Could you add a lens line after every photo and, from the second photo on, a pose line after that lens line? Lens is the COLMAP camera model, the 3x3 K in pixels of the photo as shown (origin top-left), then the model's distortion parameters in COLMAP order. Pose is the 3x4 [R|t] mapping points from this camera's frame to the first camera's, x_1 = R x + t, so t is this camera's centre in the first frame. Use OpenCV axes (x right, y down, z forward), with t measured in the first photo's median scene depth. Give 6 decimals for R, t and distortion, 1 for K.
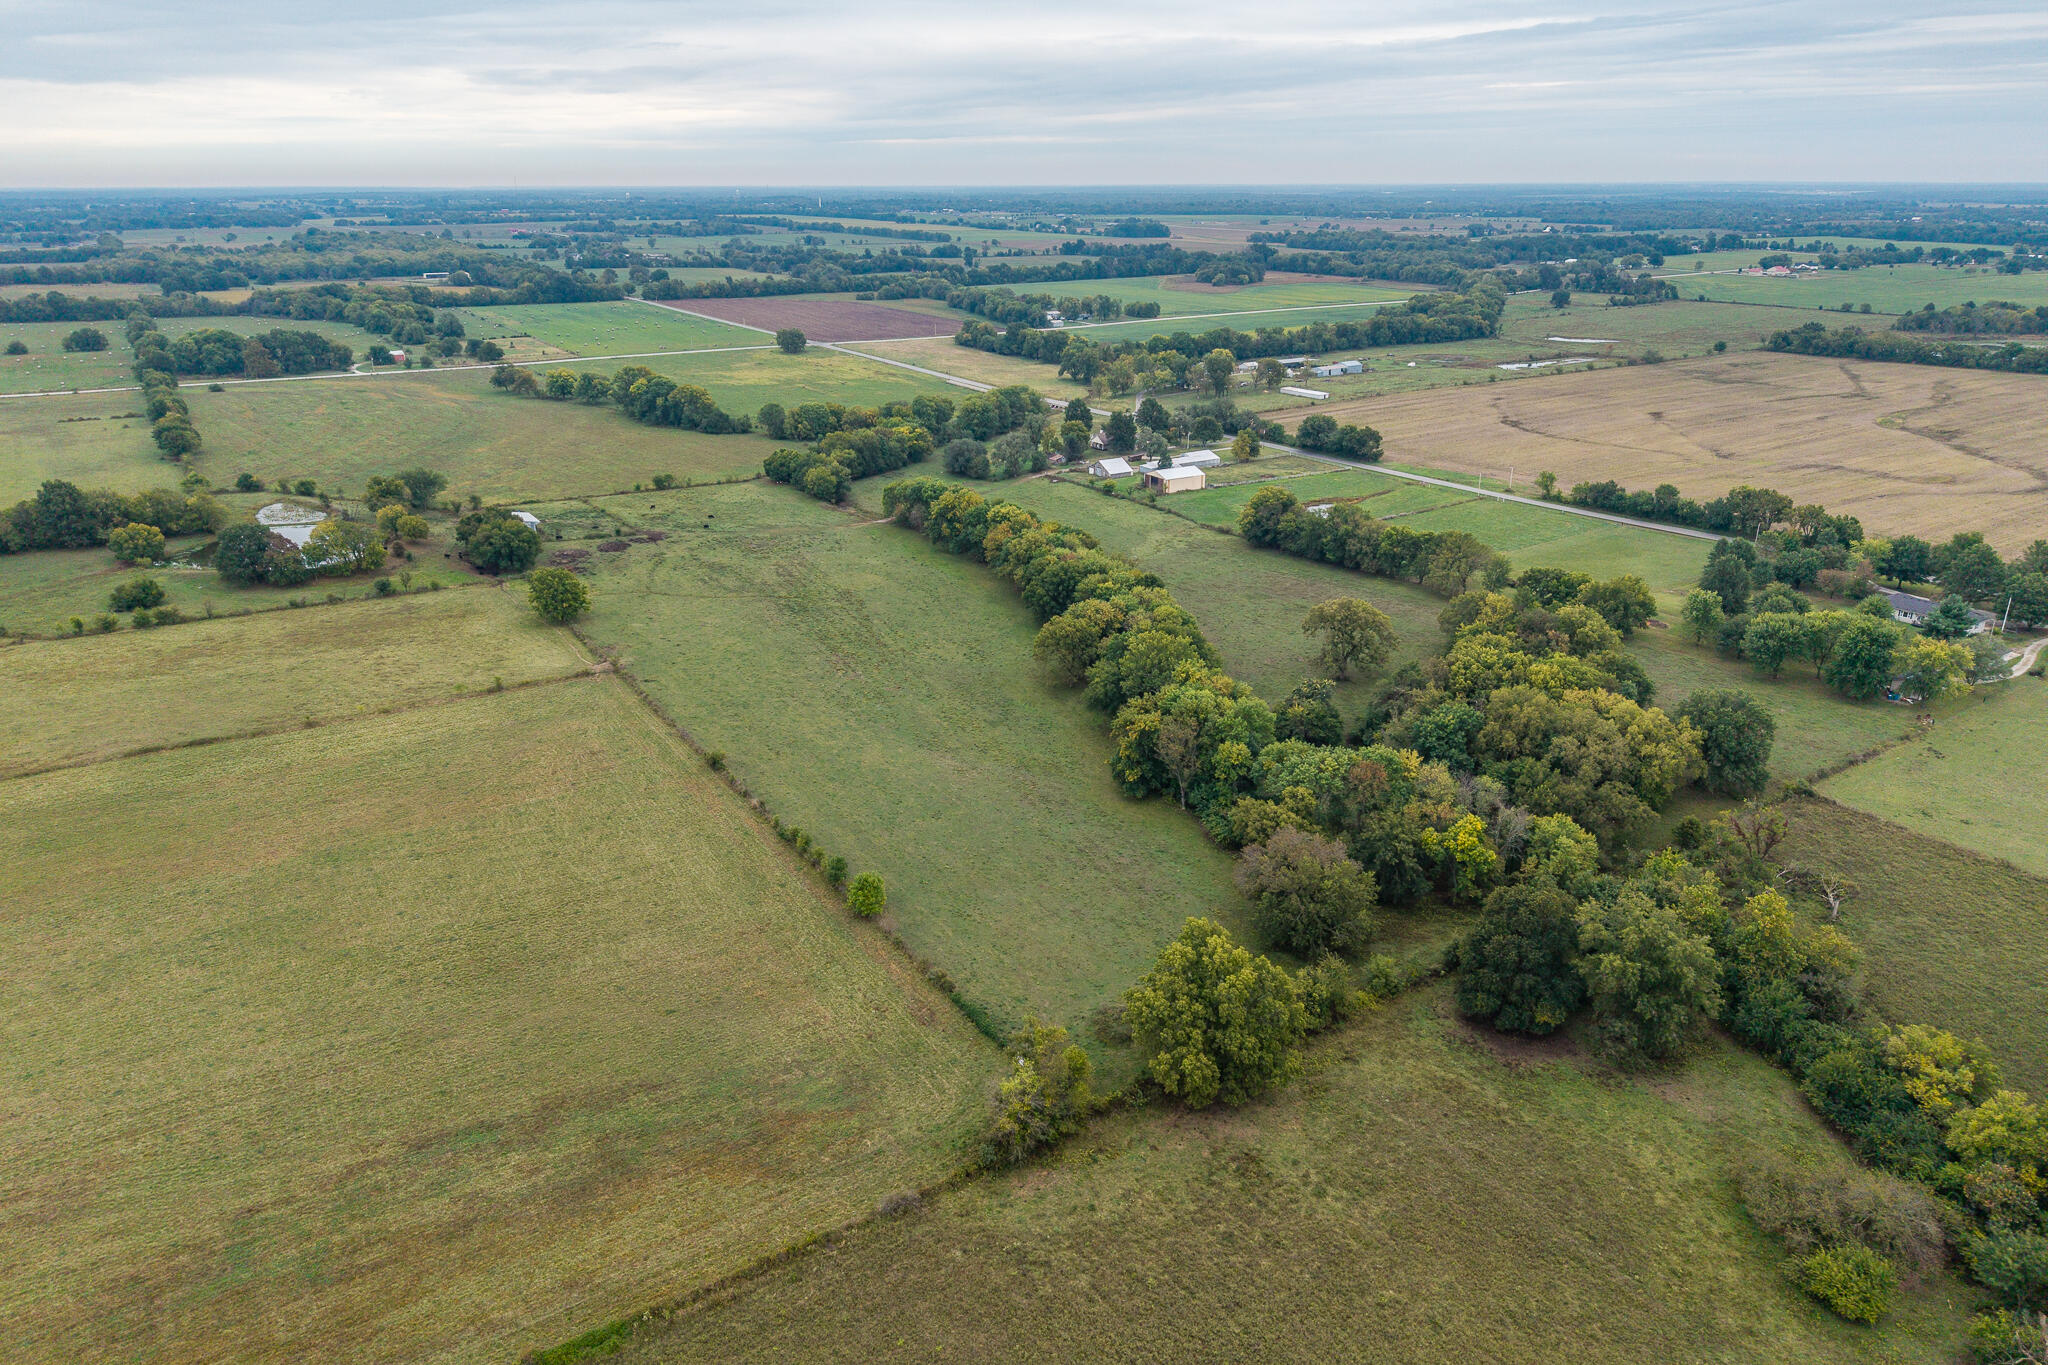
lens RADIAL K [[1366.4, 0, 1024.0], [0, 1366.4, 682.5], [0, 0, 1]] dist [0.005453, 0.000179]
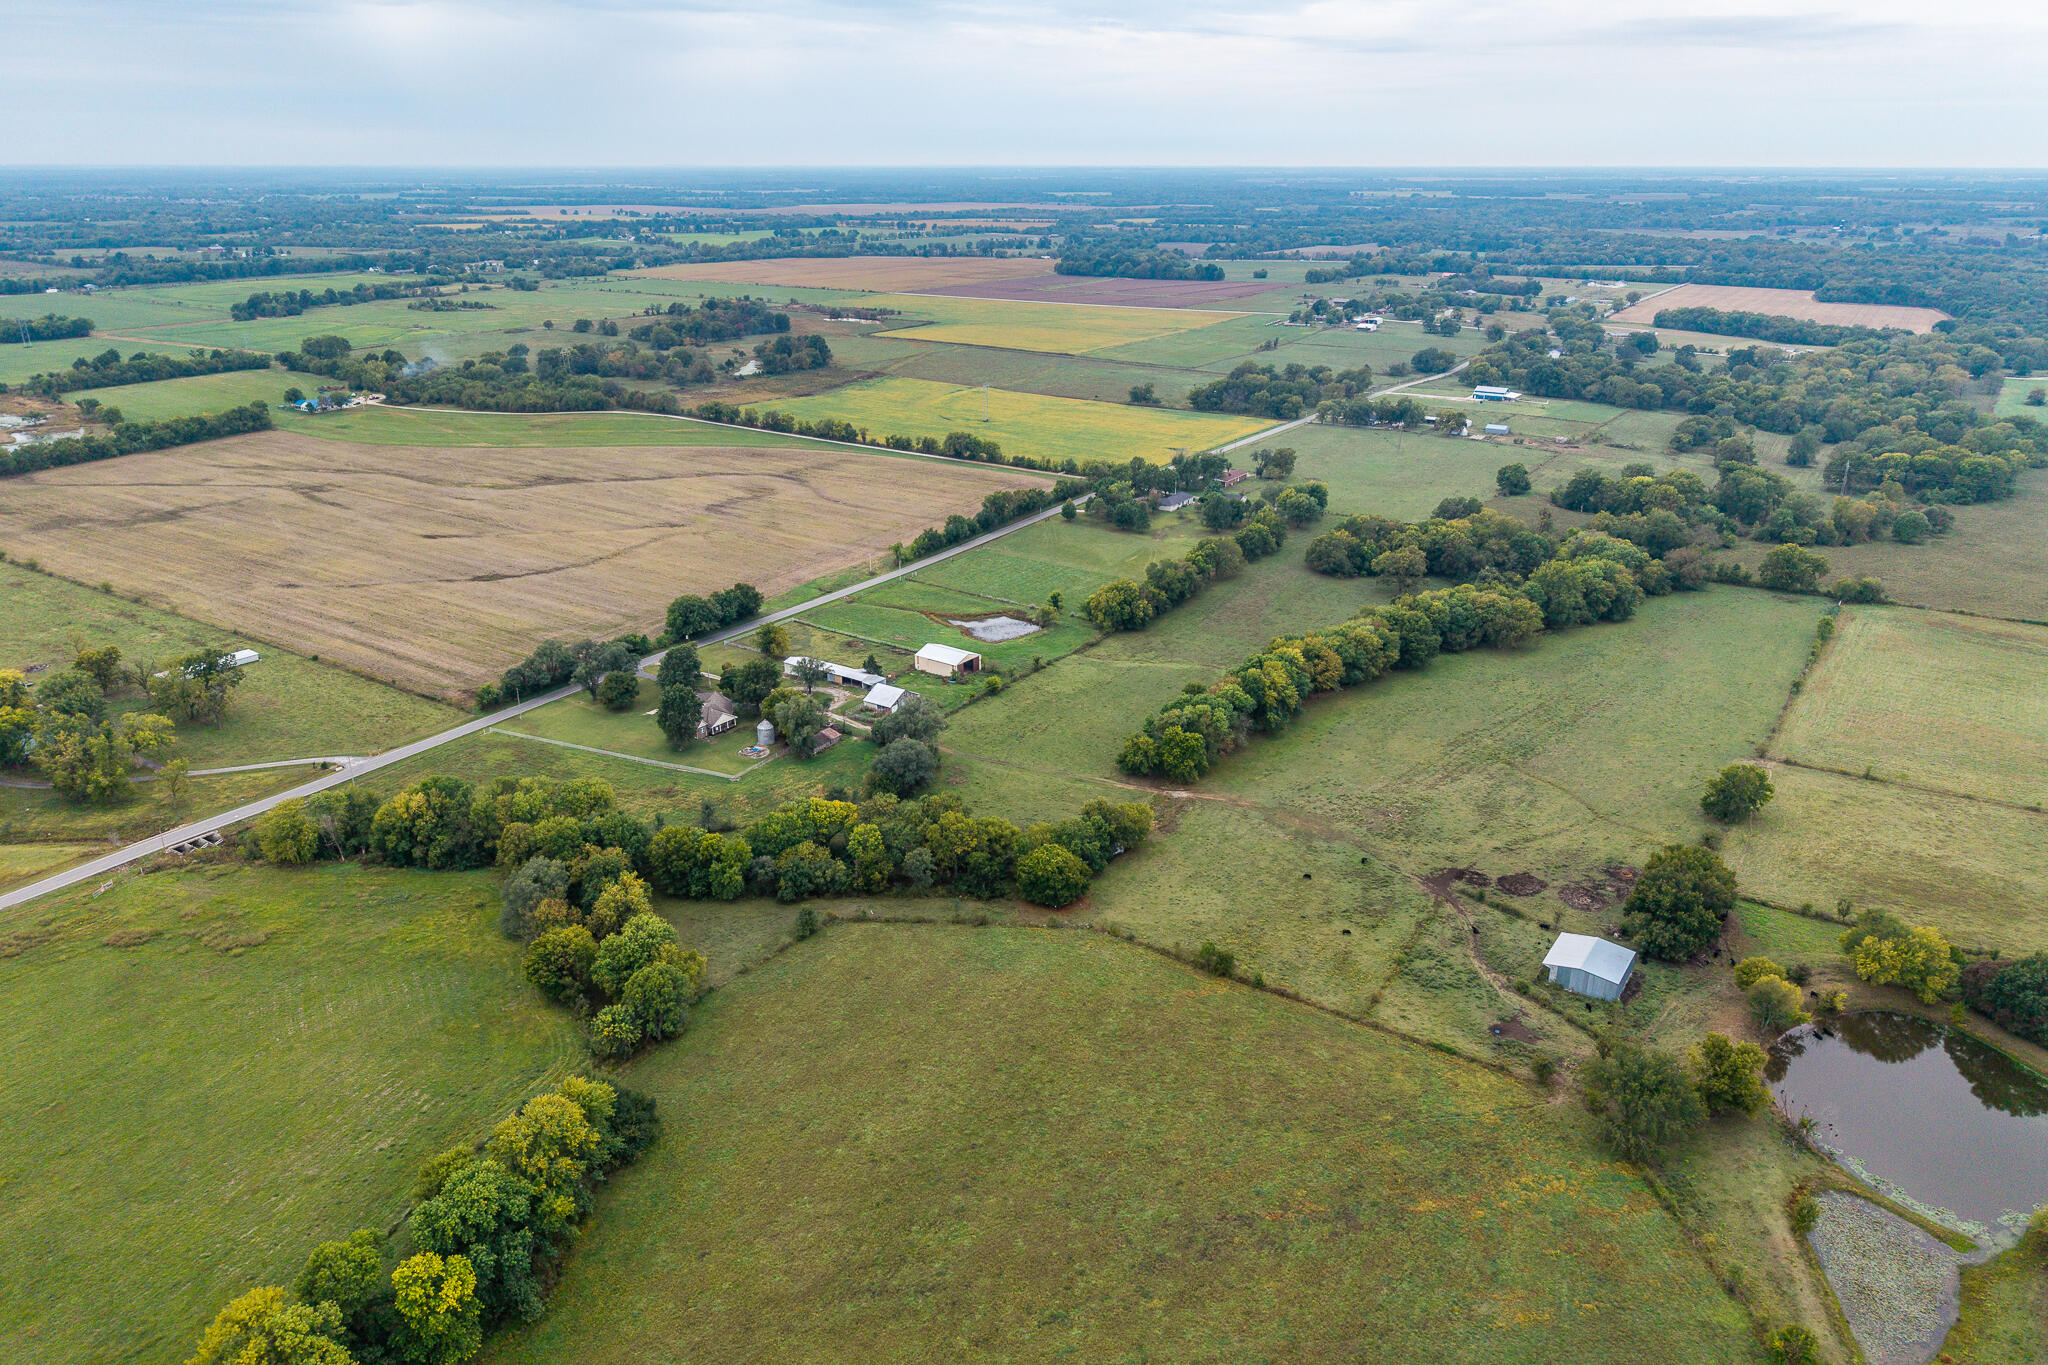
lens RADIAL K [[1353.3, 0, 1020.0], [0, 1353.3, 714.4], [0, 0, 1]] dist [0.027751, -0.022272]
pose [[-0.384439, -0.348195, 0.854966, -0.787323], [0.316124, 0.820490, 0.476301, -0.610527], [-0.867336, 0.453384, -0.205356, 1.326363]]
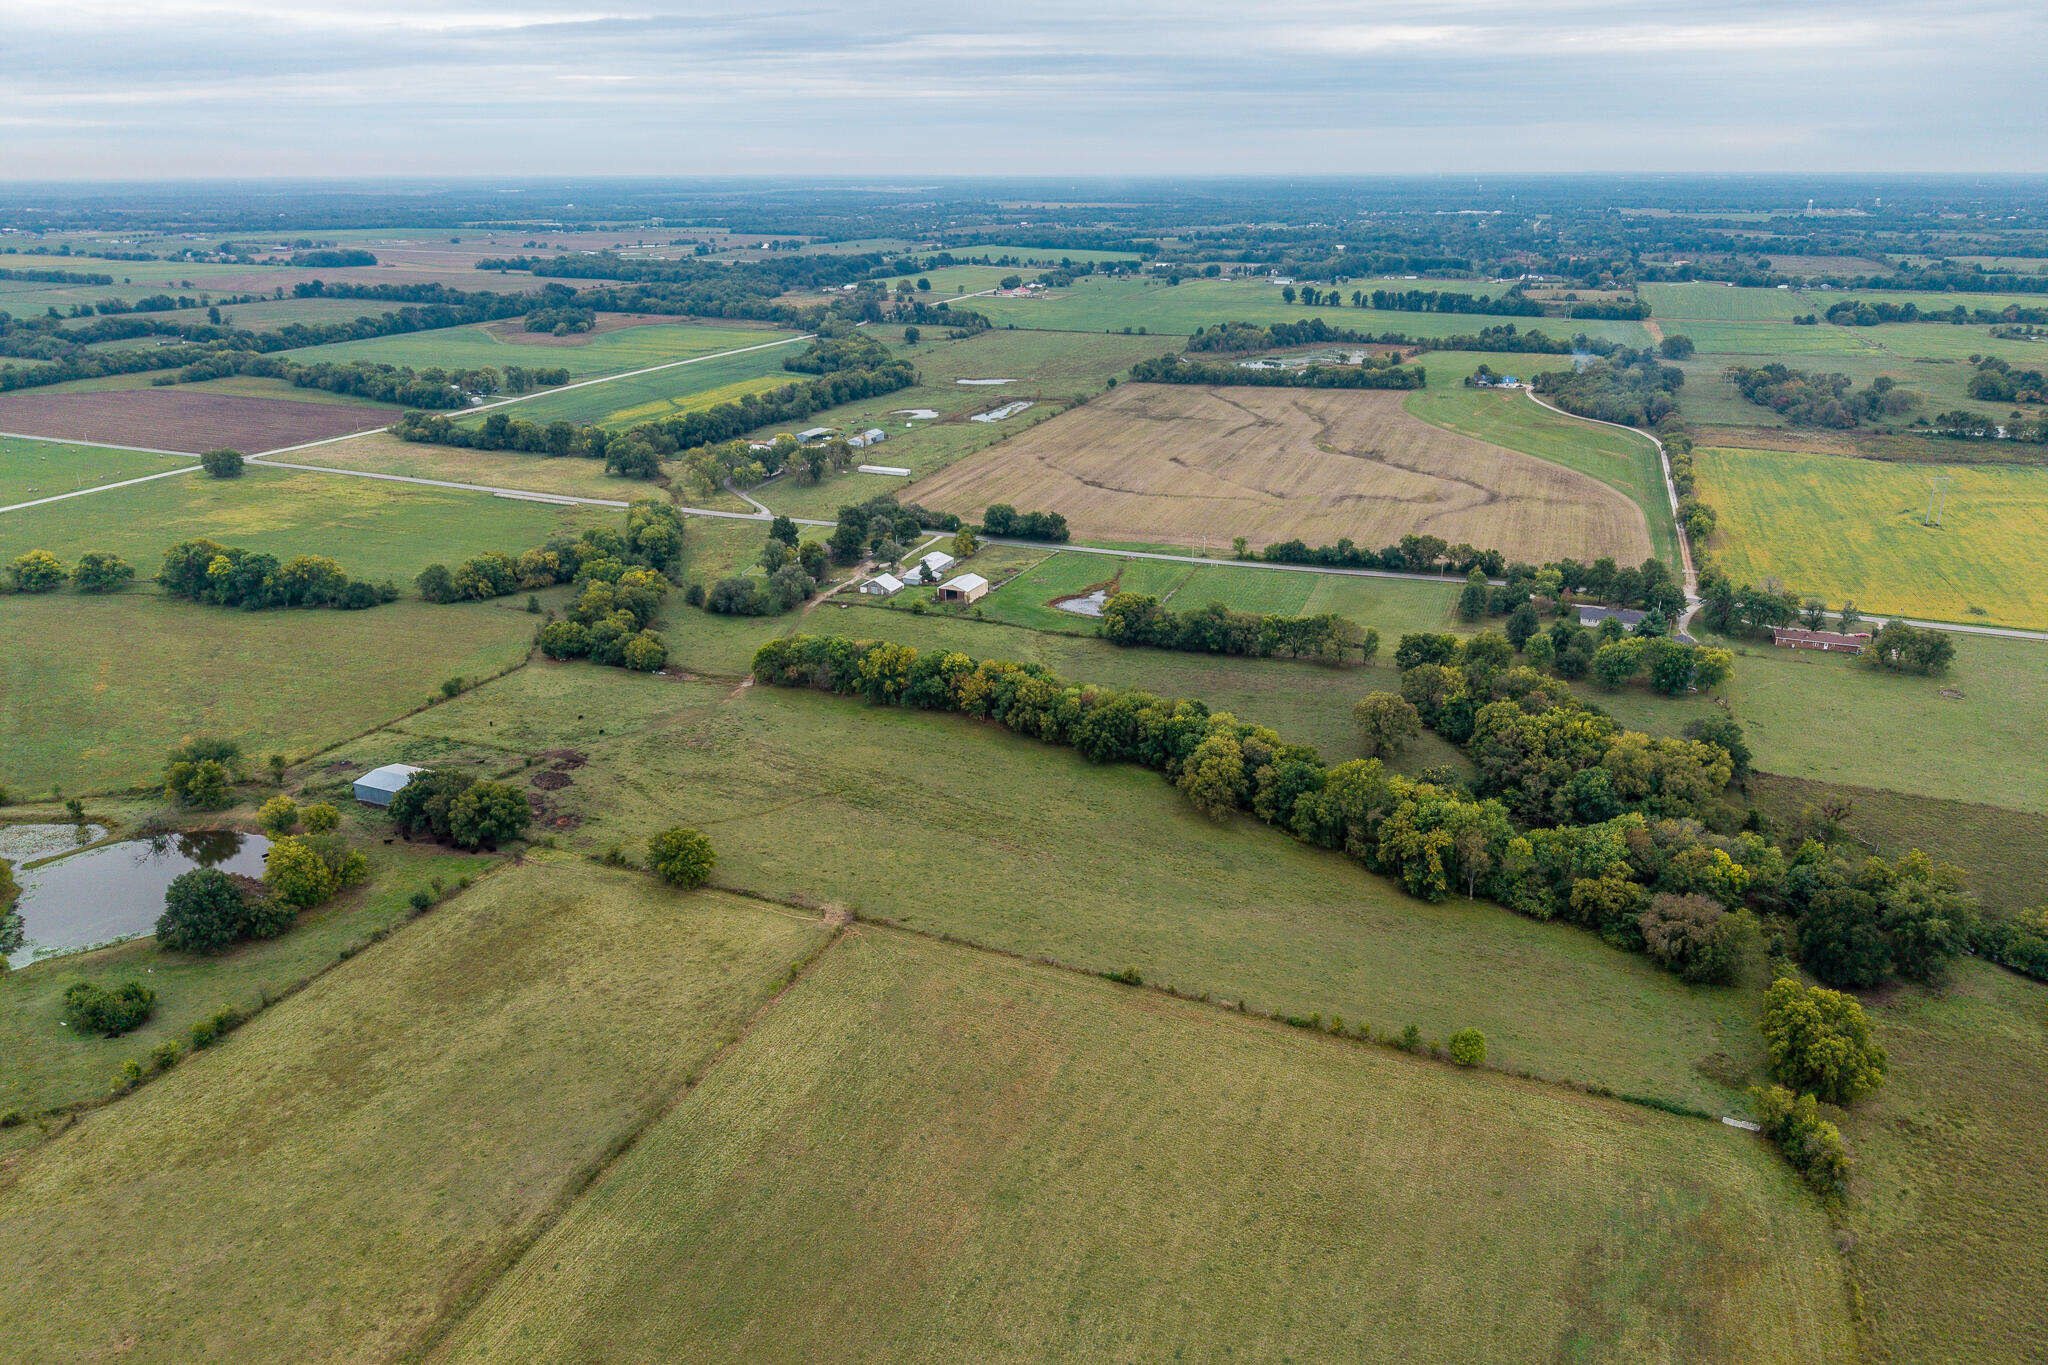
lens RADIAL K [[1353.3, 0, 1020.0], [0, 1353.3, 714.4], [0, 0, 1]] dist [0.027751, -0.022272]
pose [[0.823546, -0.212533, 0.525930, -0.493775], [0.198208, 0.976532, 0.084254, -0.152214], [-0.531494, 0.034857, 0.846345, 0.086311]]
